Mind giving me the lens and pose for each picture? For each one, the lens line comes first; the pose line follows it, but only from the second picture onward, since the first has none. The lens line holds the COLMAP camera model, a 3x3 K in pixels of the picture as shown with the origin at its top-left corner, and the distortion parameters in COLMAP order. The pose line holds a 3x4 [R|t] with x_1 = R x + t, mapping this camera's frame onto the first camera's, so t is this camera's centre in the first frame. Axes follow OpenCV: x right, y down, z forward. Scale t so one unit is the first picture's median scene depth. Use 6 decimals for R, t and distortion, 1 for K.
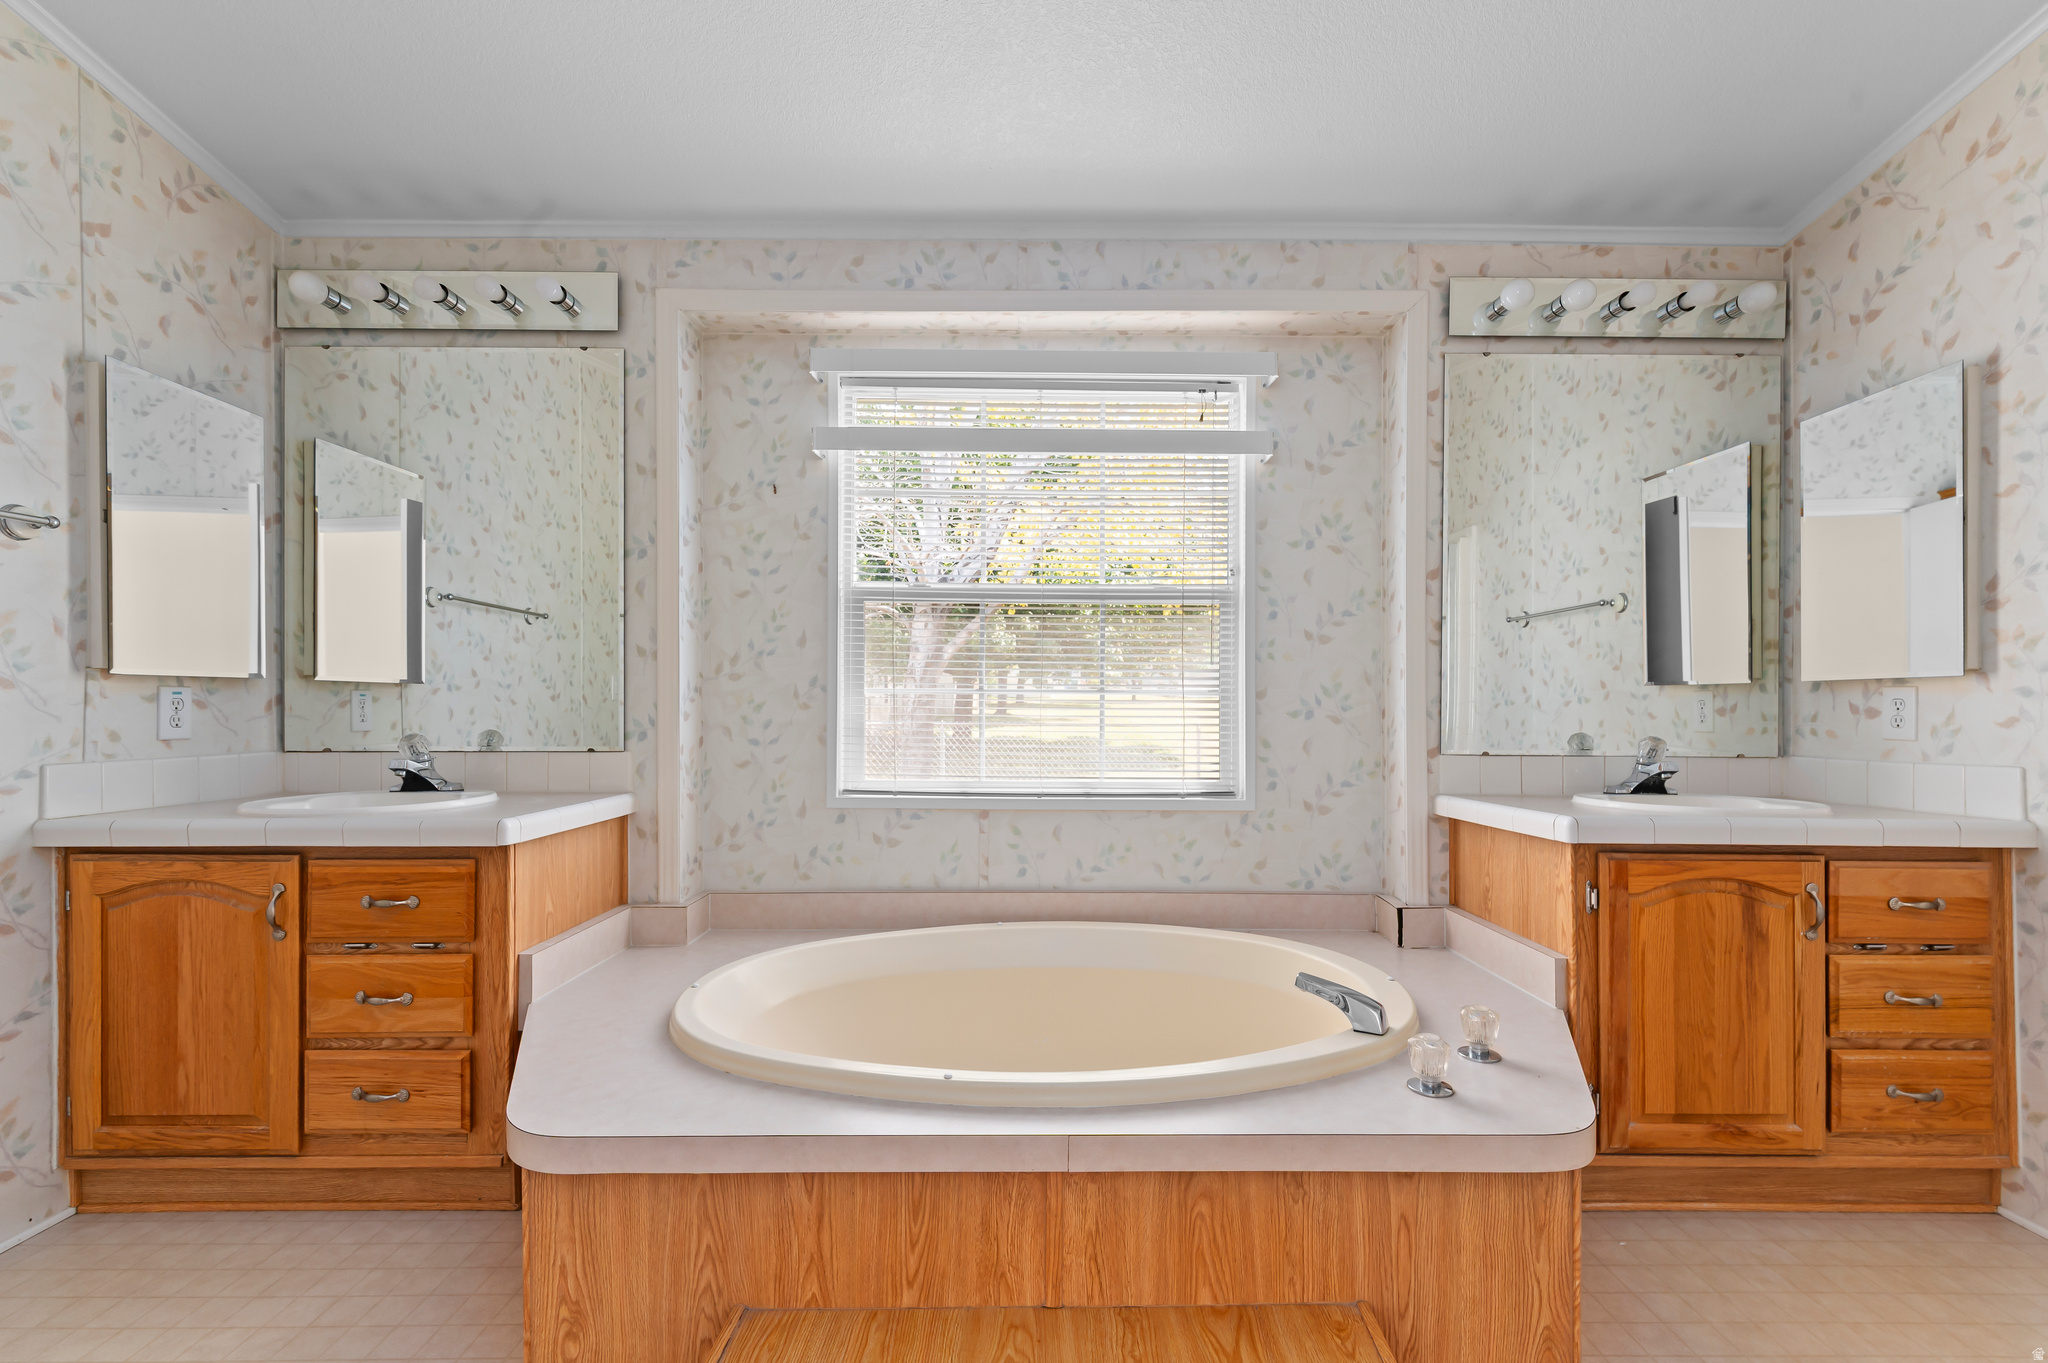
lens RADIAL K [[876.6, 0, 1033.2], [0, 876.6, 702.6], [0, 0, 1]] dist [0.001601, -0.001401]
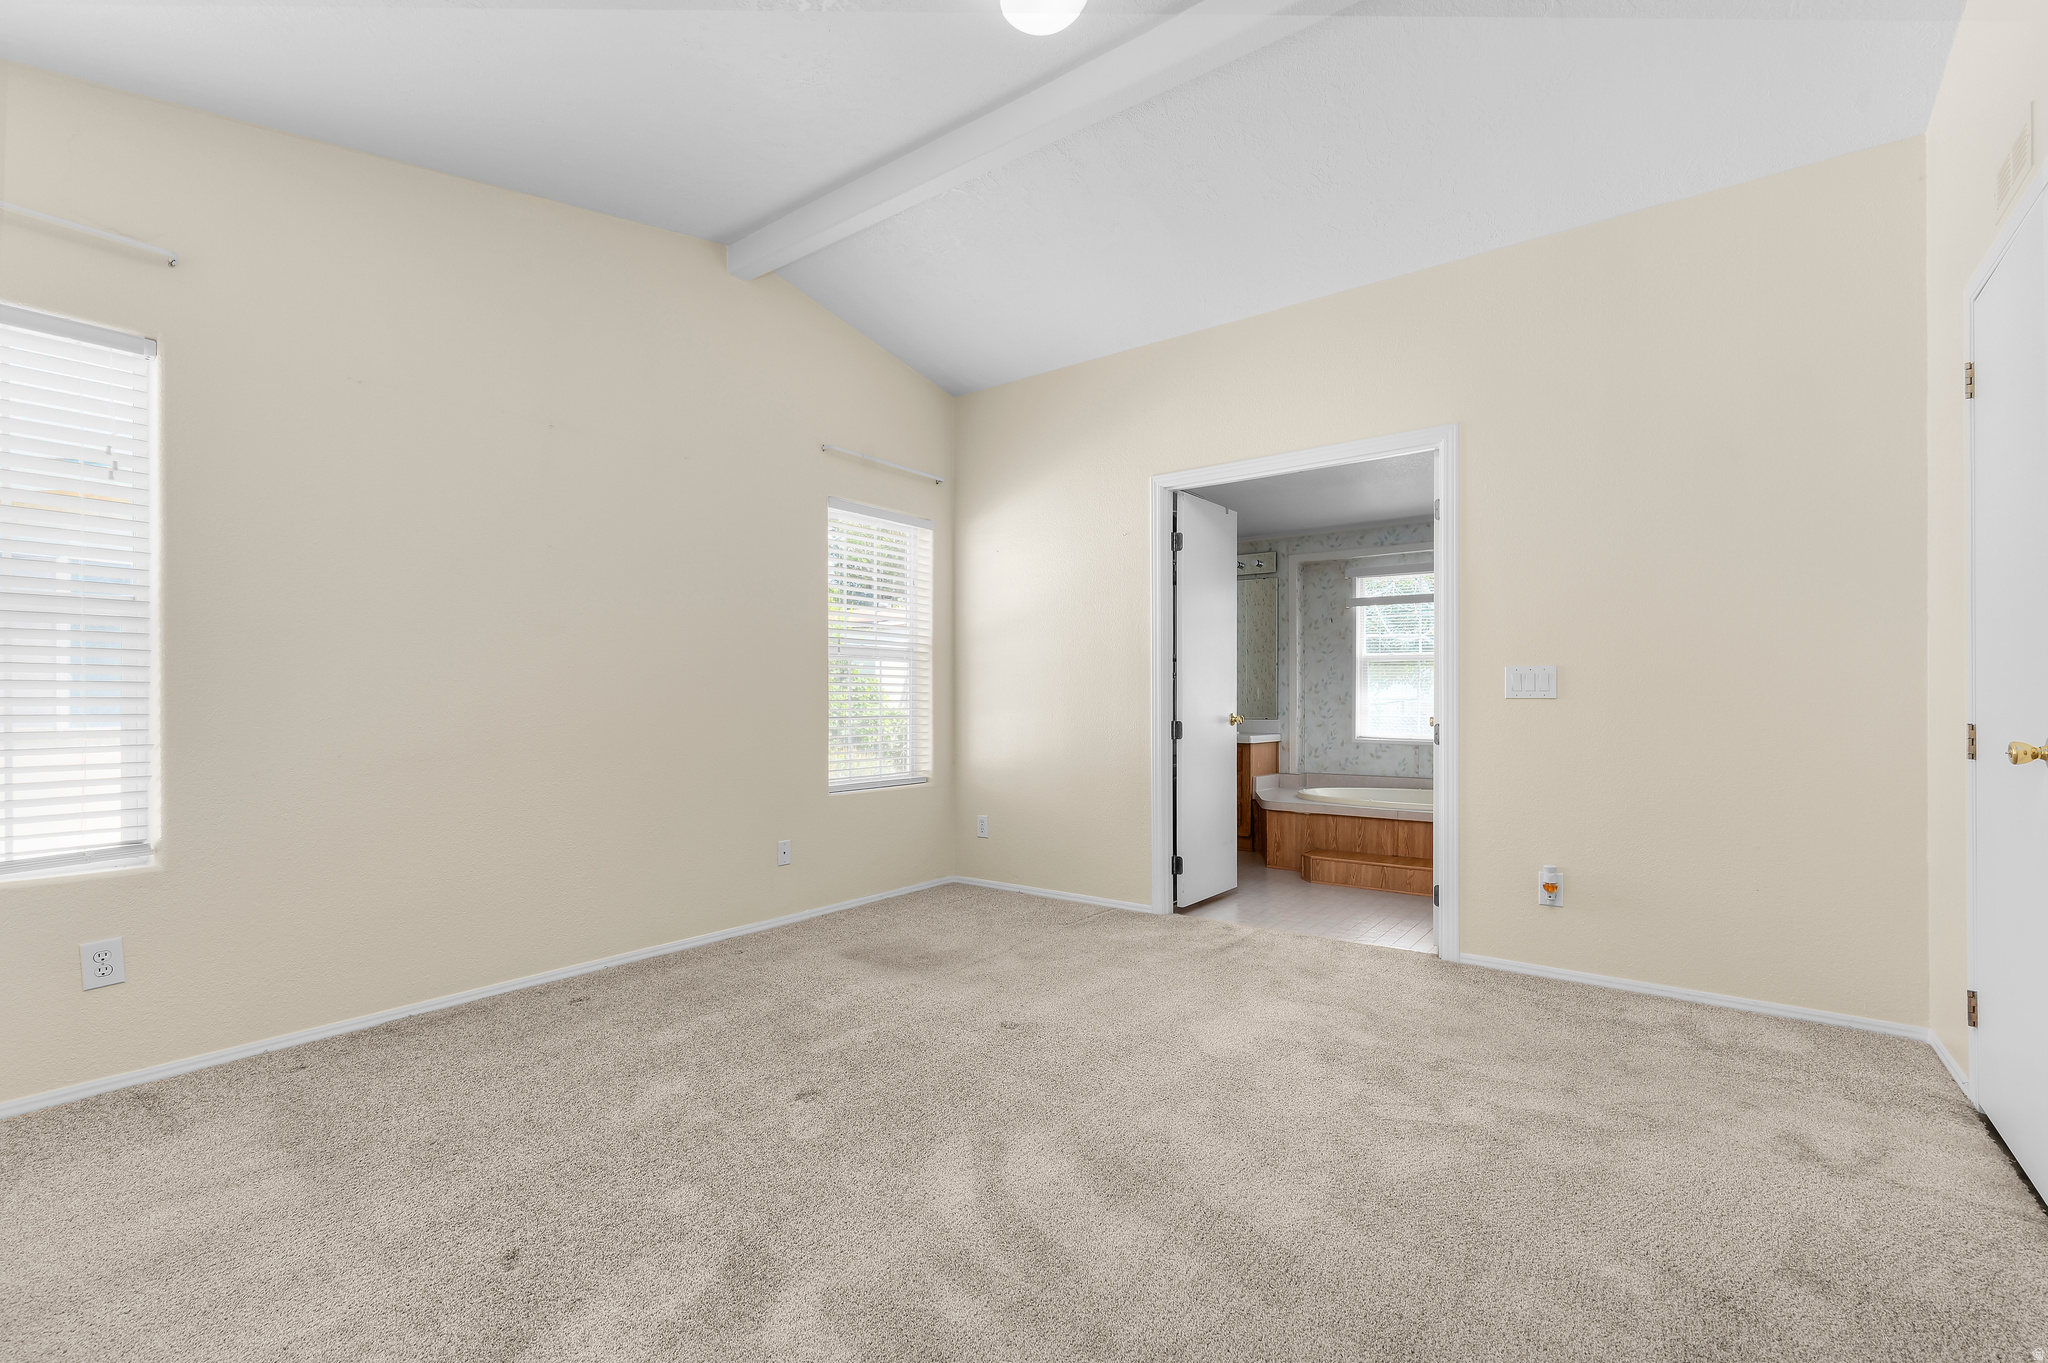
lens RADIAL K [[876.6, 0, 1014.8], [0, 876.6, 688.5], [0, 0, 1]] dist [0.001601, -0.001401]
pose [[0.789421, -0.003181, -0.613844, 0.604920], [-0.006592, 0.999885, -0.013660, 0.001332], [0.613817, 0.014830, 0.789309, -1.759578]]
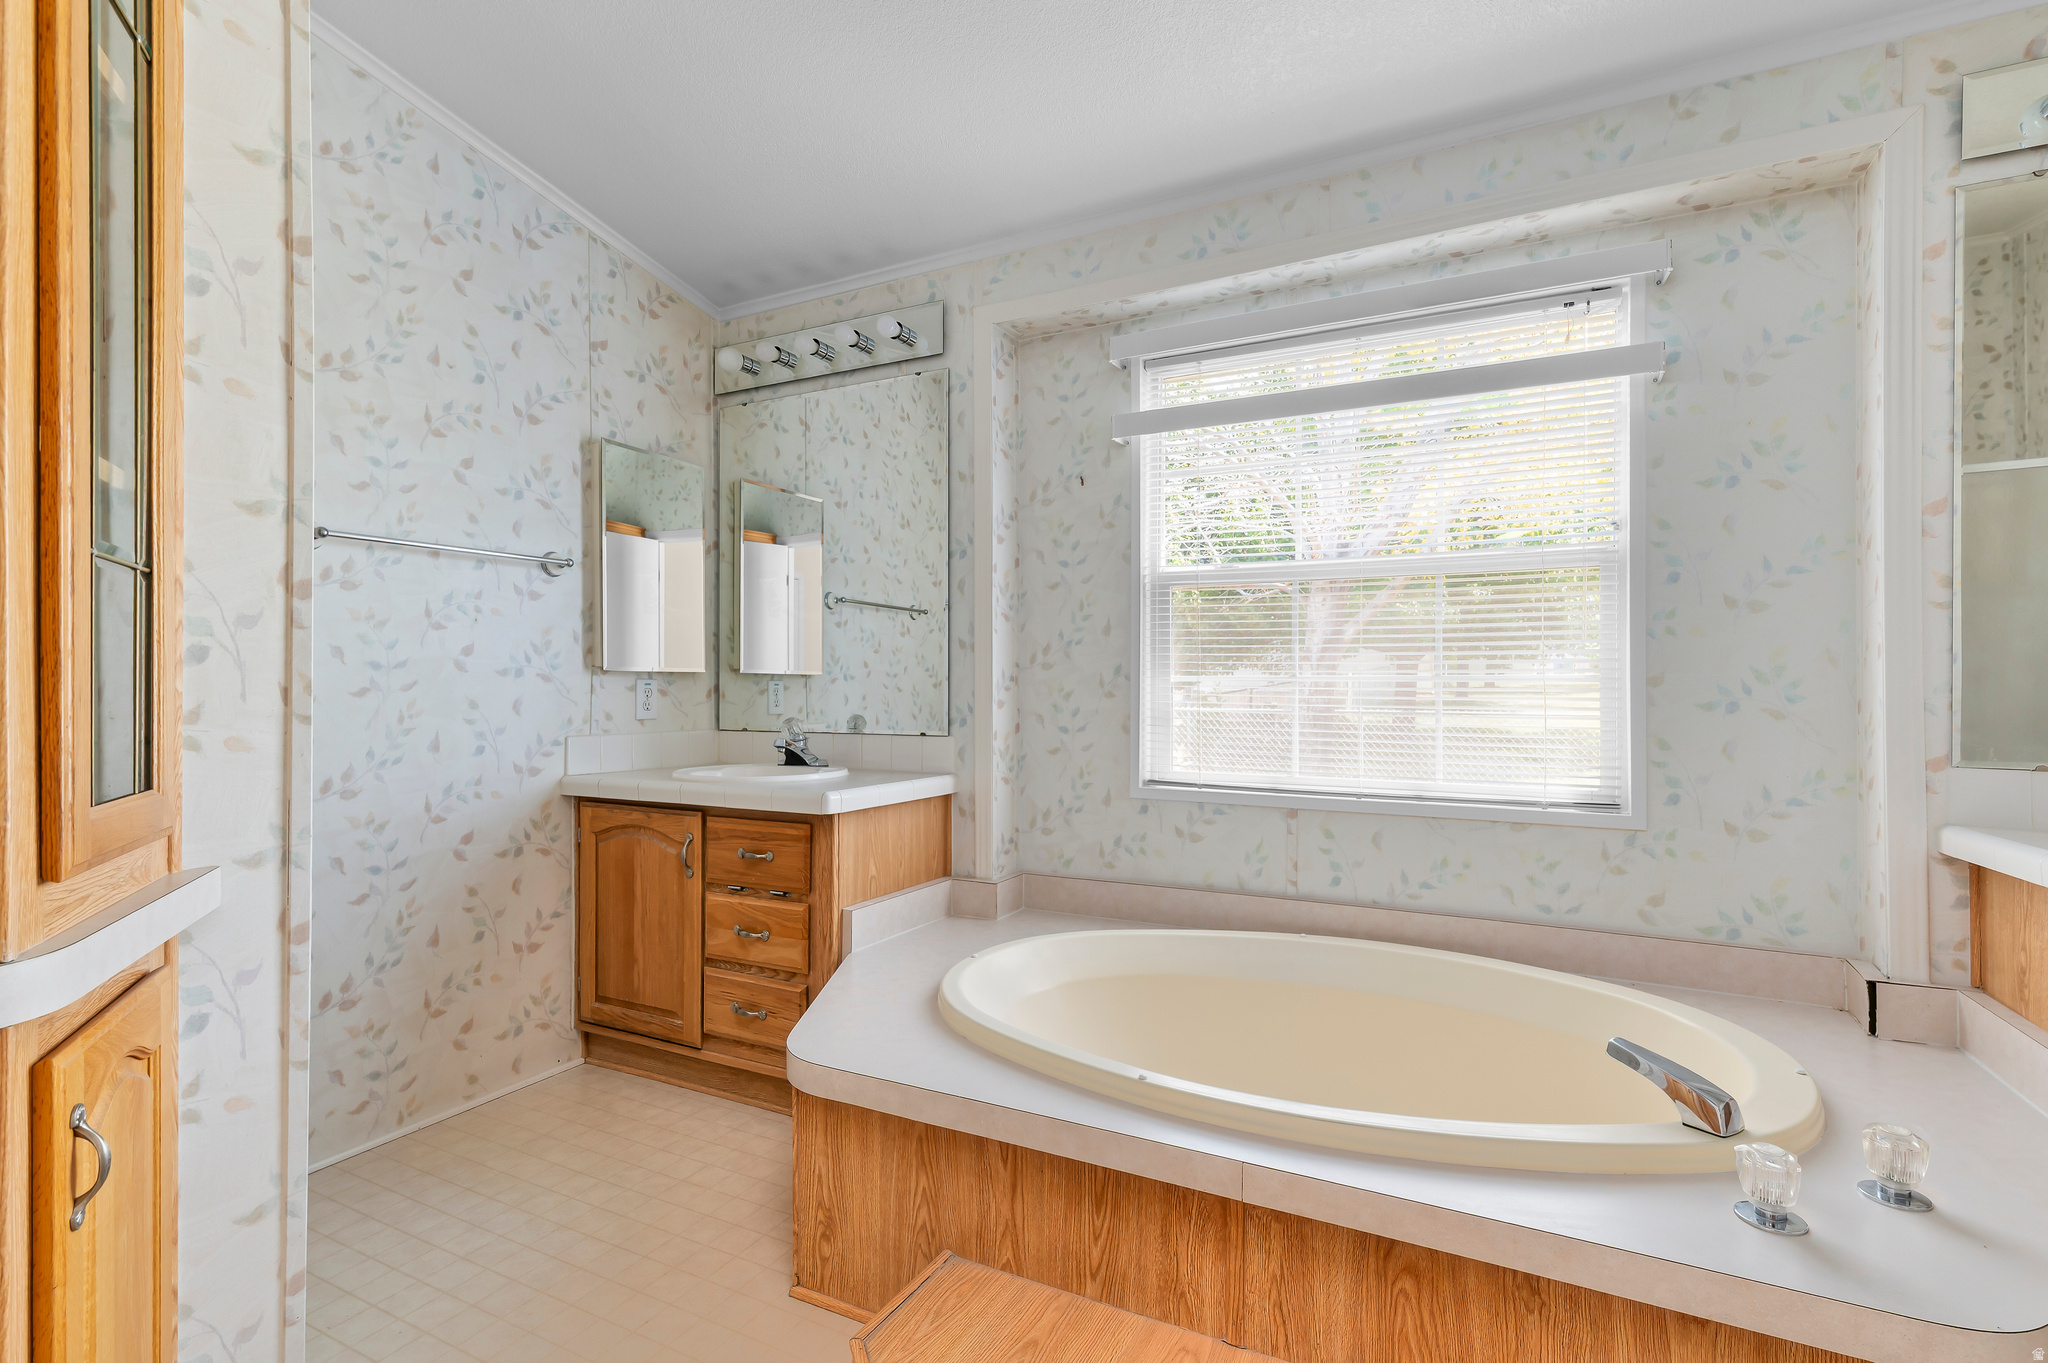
lens RADIAL K [[939.5, 0, 1028.1], [0, 939.5, 680.7], [0, 0, 1]] dist [0.002762, -0.000504]
pose [[0.887794, -0.004524, -0.460219, 0.159543], [0.001637, 0.999976, -0.006672, -0.005067], [0.460238, 0.005170, 0.887780, 0.005472]]
